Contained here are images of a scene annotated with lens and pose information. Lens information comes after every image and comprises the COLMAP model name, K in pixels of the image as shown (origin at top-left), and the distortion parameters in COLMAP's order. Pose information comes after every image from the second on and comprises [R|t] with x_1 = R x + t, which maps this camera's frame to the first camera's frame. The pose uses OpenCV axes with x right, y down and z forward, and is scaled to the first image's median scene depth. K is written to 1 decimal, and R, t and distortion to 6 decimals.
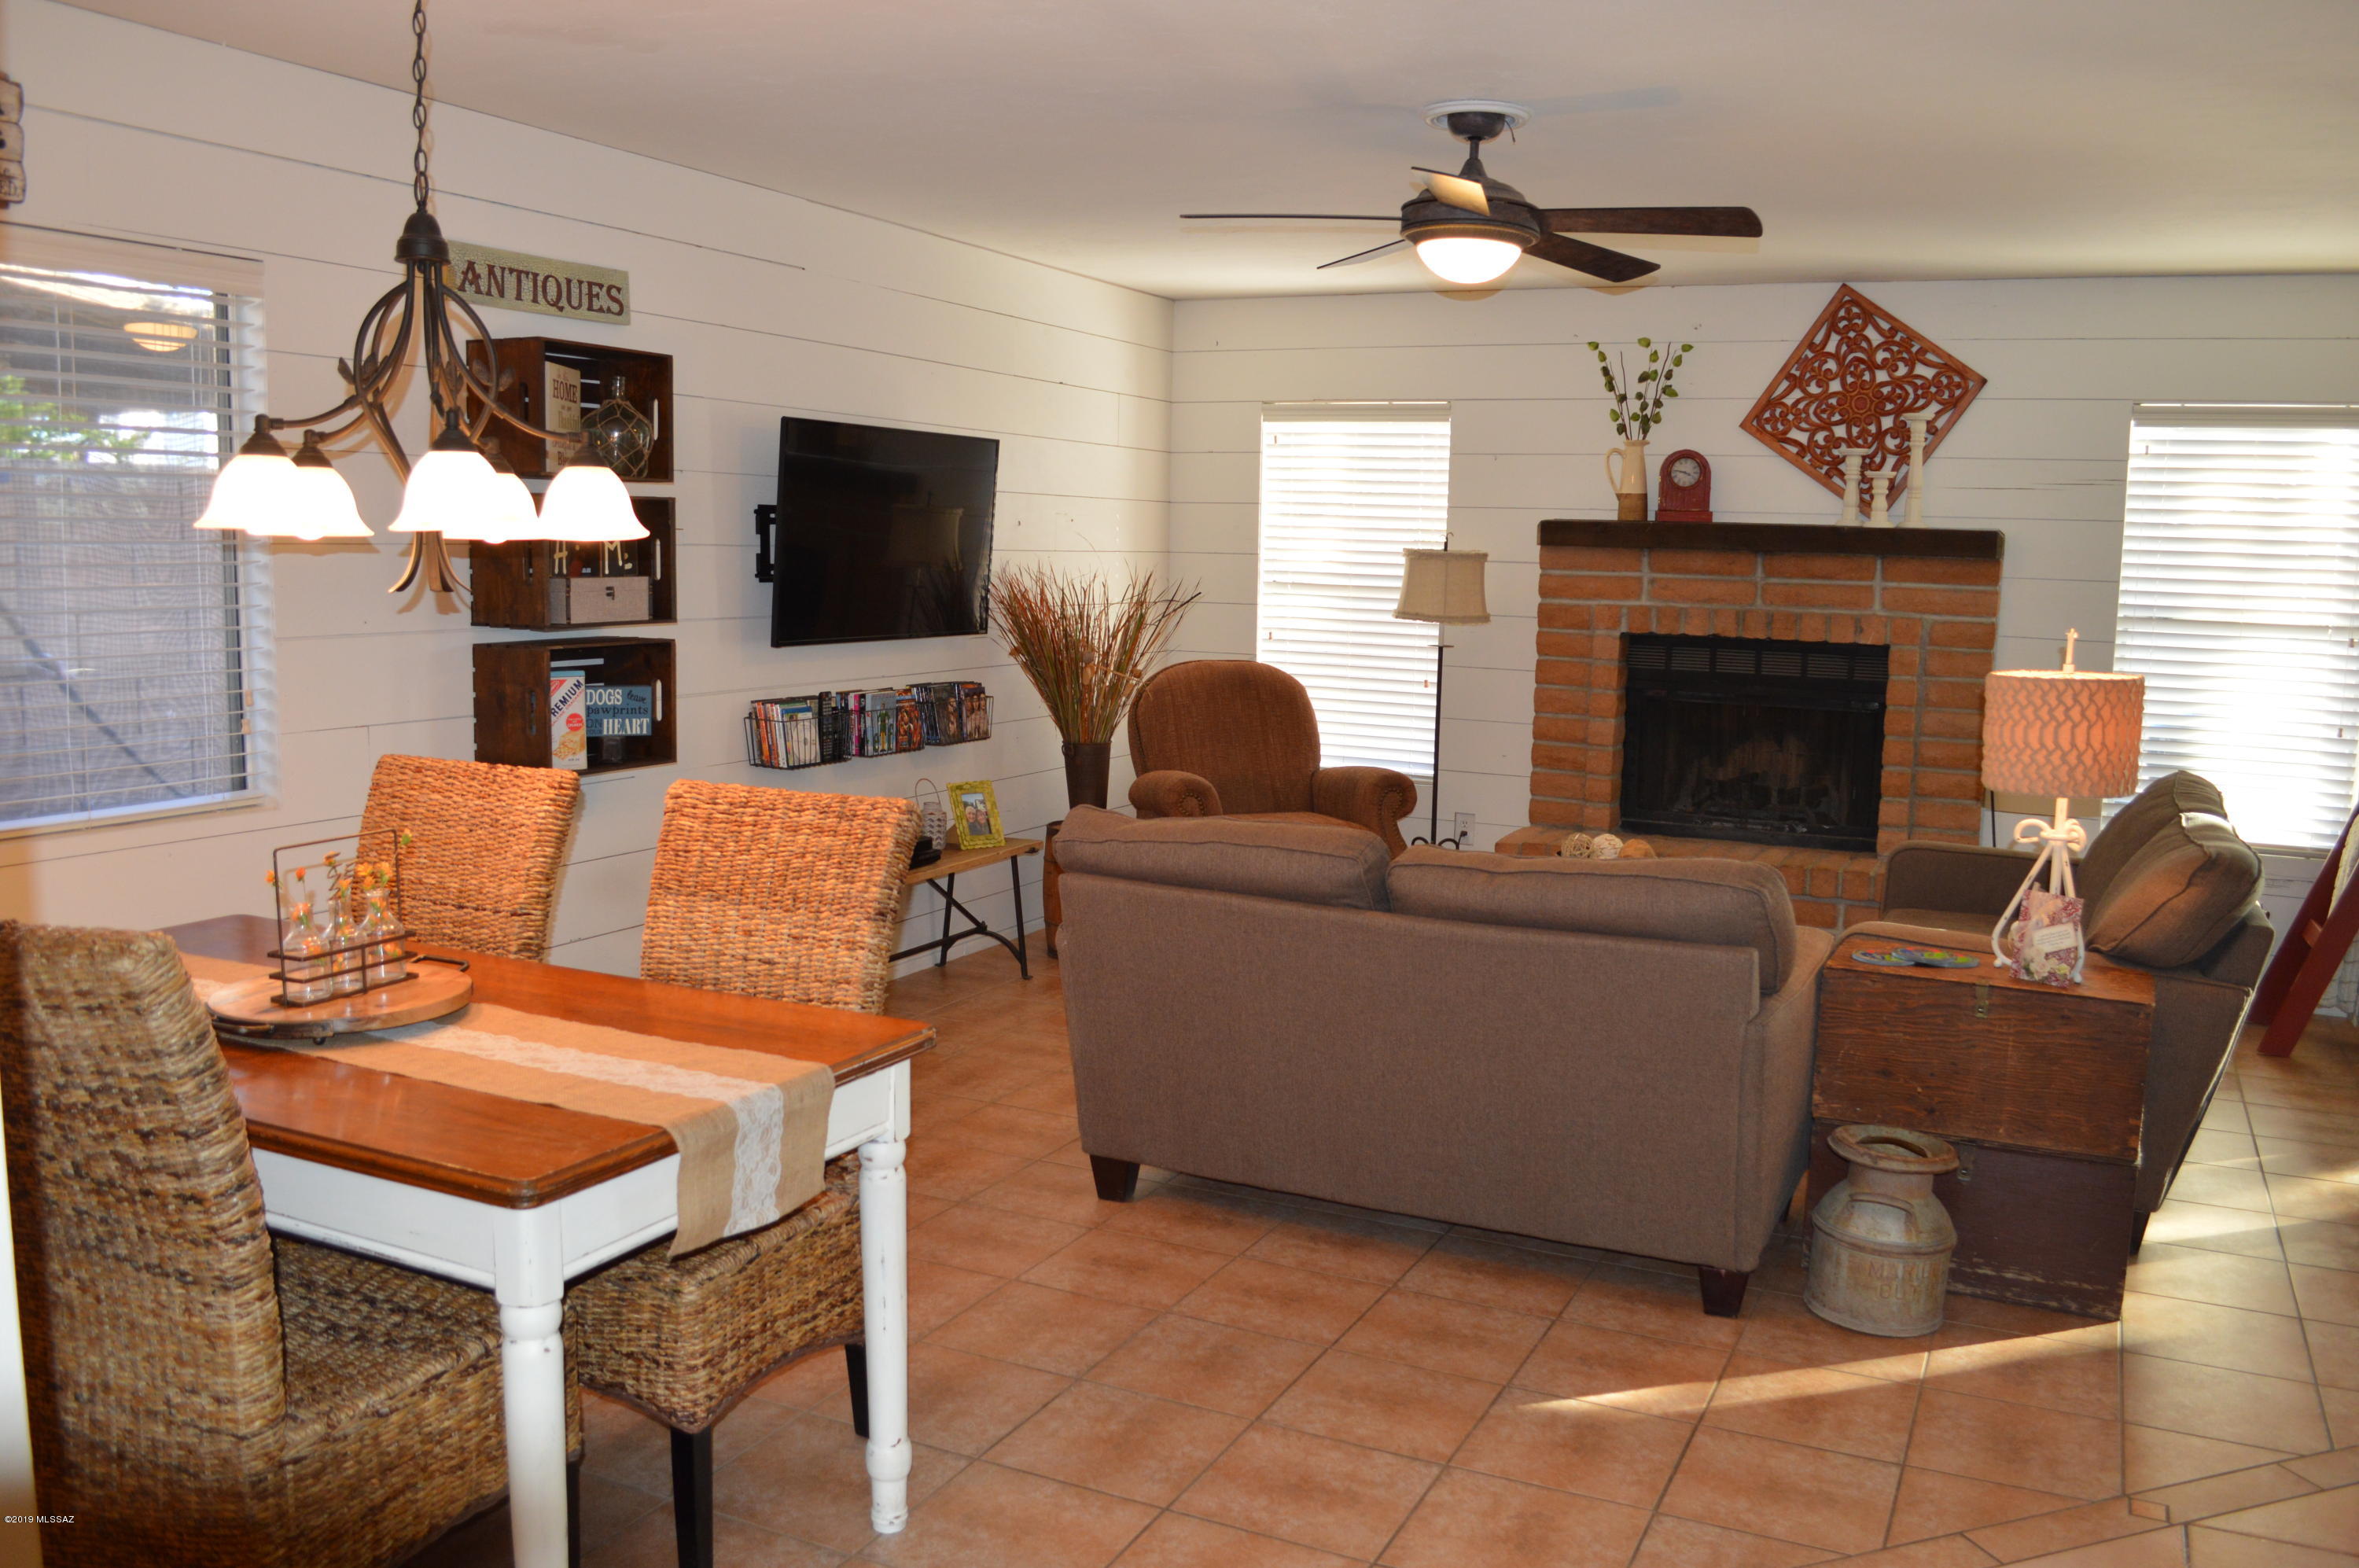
lens RADIAL K [[1932.9, 0, 1179.5], [0, 1932.9, 808.5], [0, 0, 1]] dist [-0.003072, 0.000601]
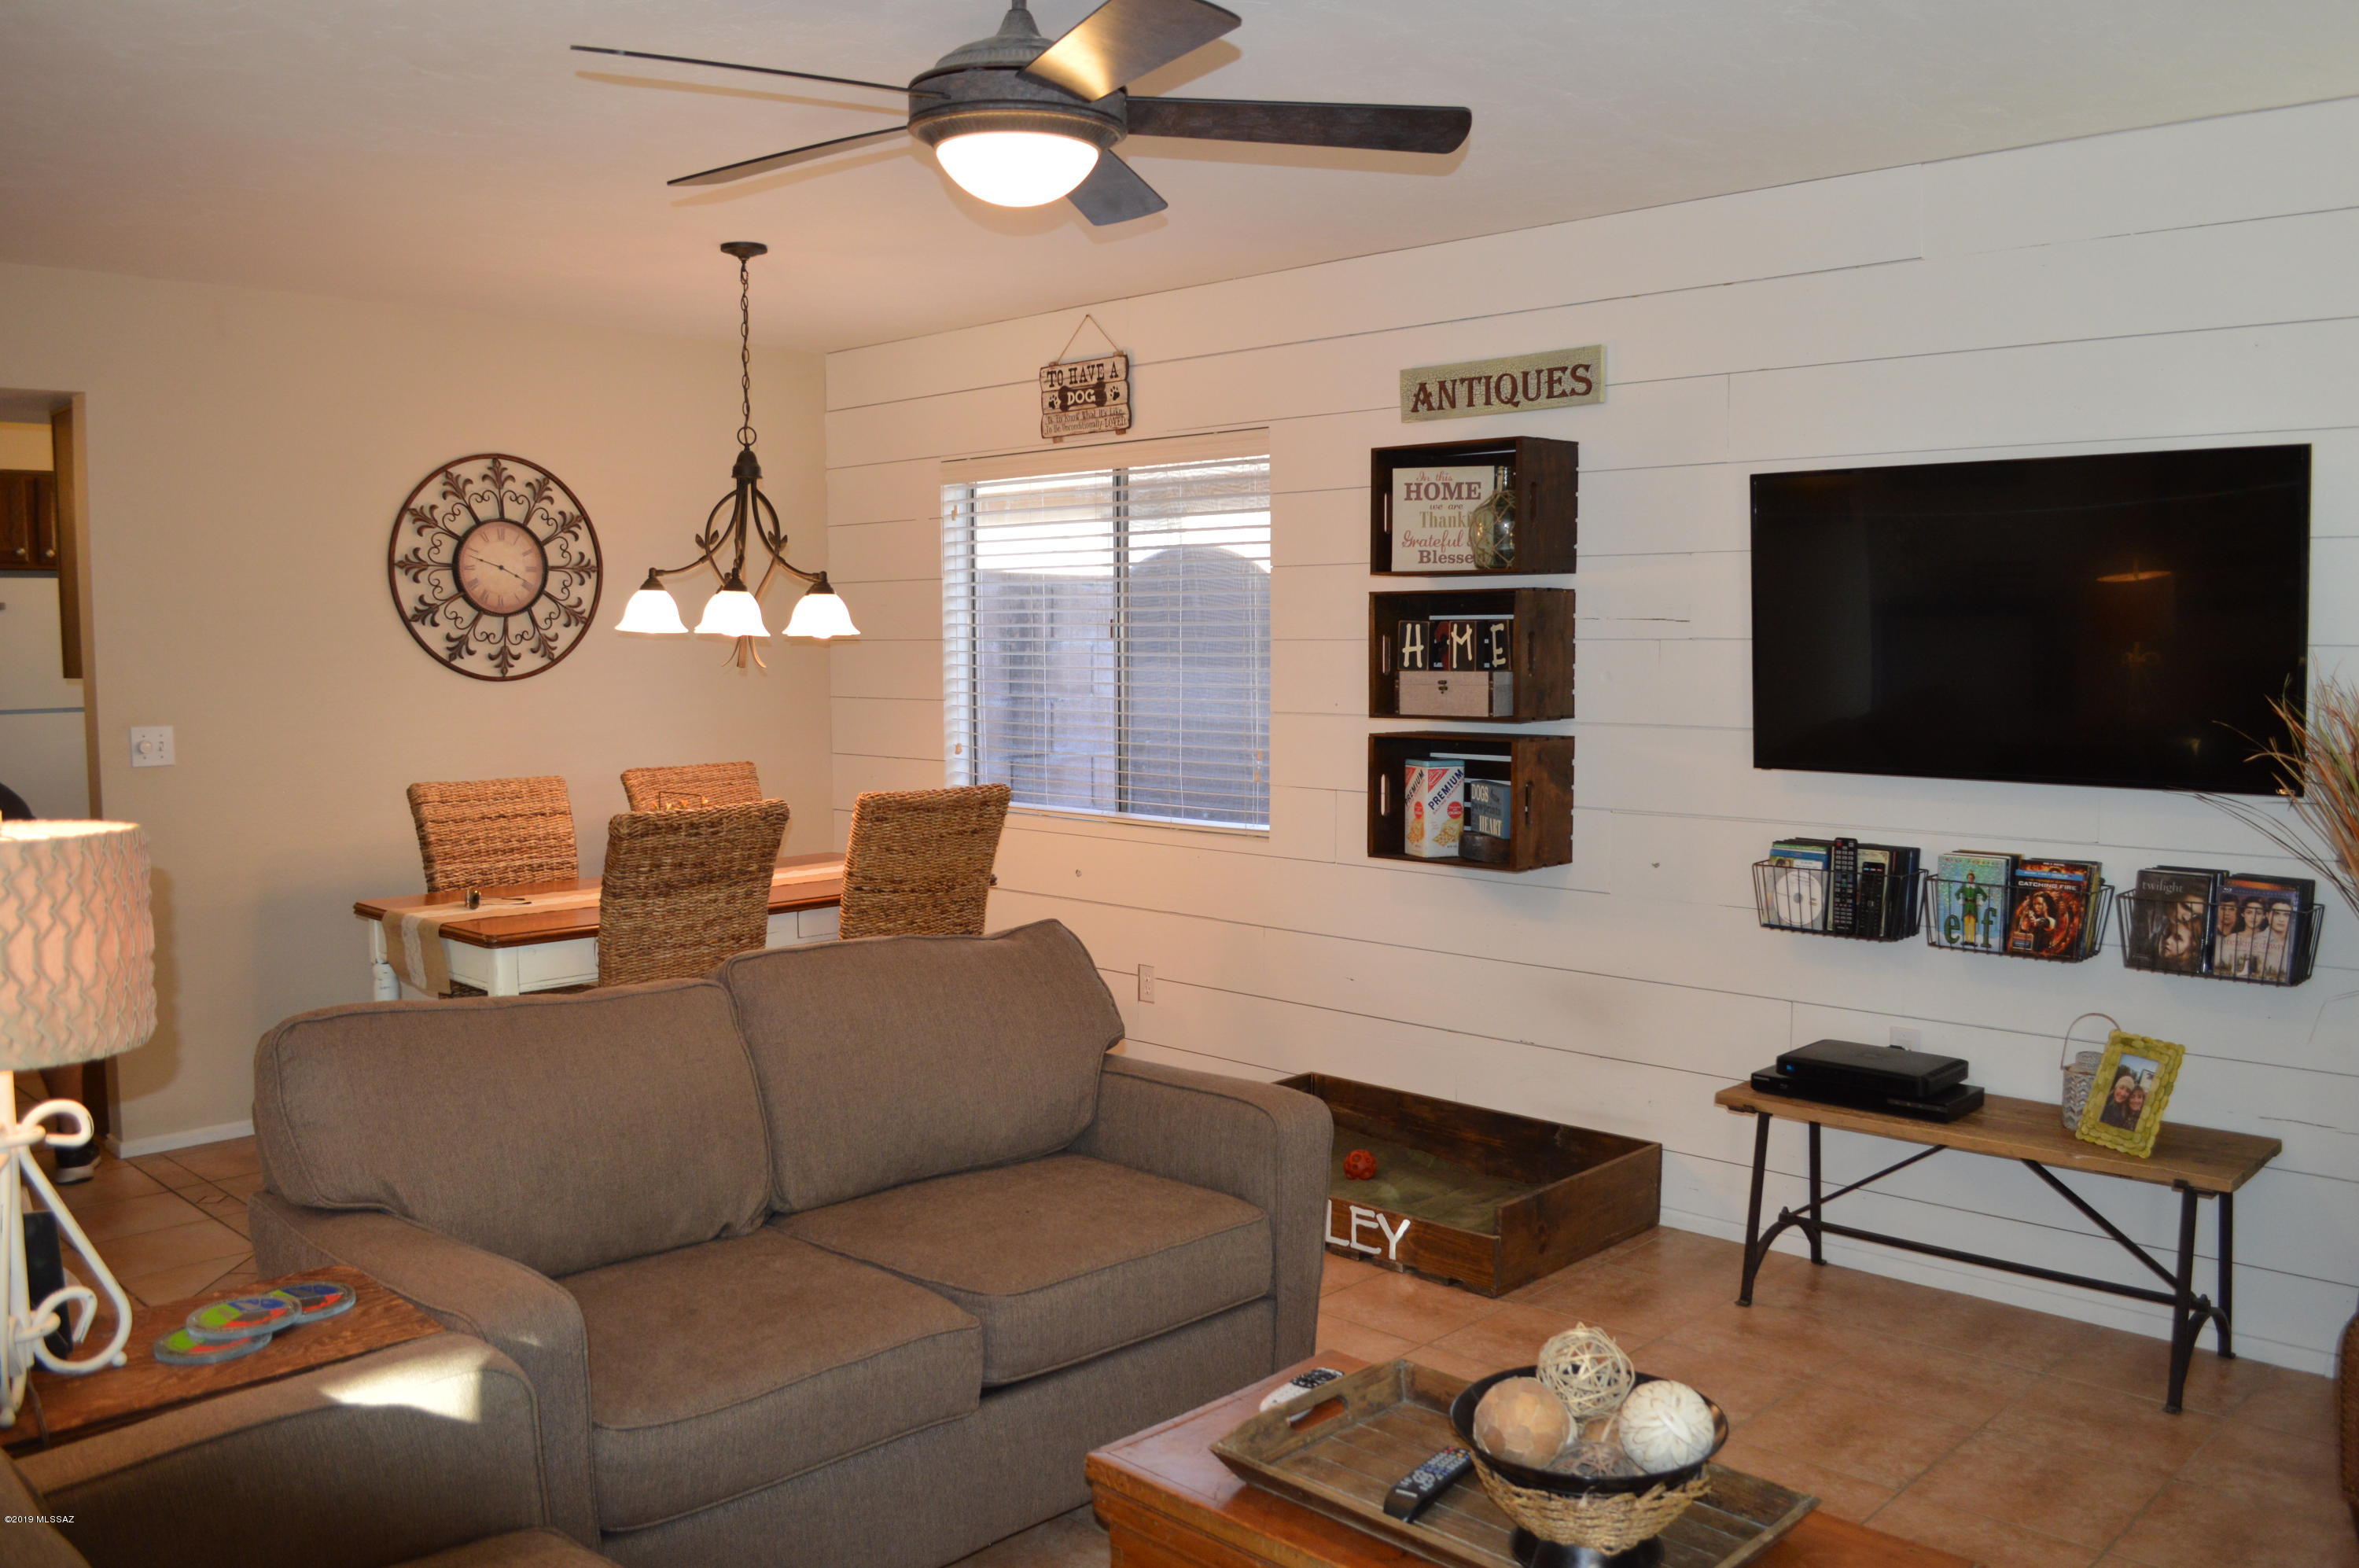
lens RADIAL K [[1932.9, 0, 1179.5], [0, 1932.9, 808.5], [0, 0, 1]] dist [-0.003072, 0.000601]
pose [[-0.297130, 0.076277, -0.951786, 0.686514], [-0.129739, 0.984335, 0.119388, -0.147590], [0.945982, 0.158957, -0.282579, 1.133990]]
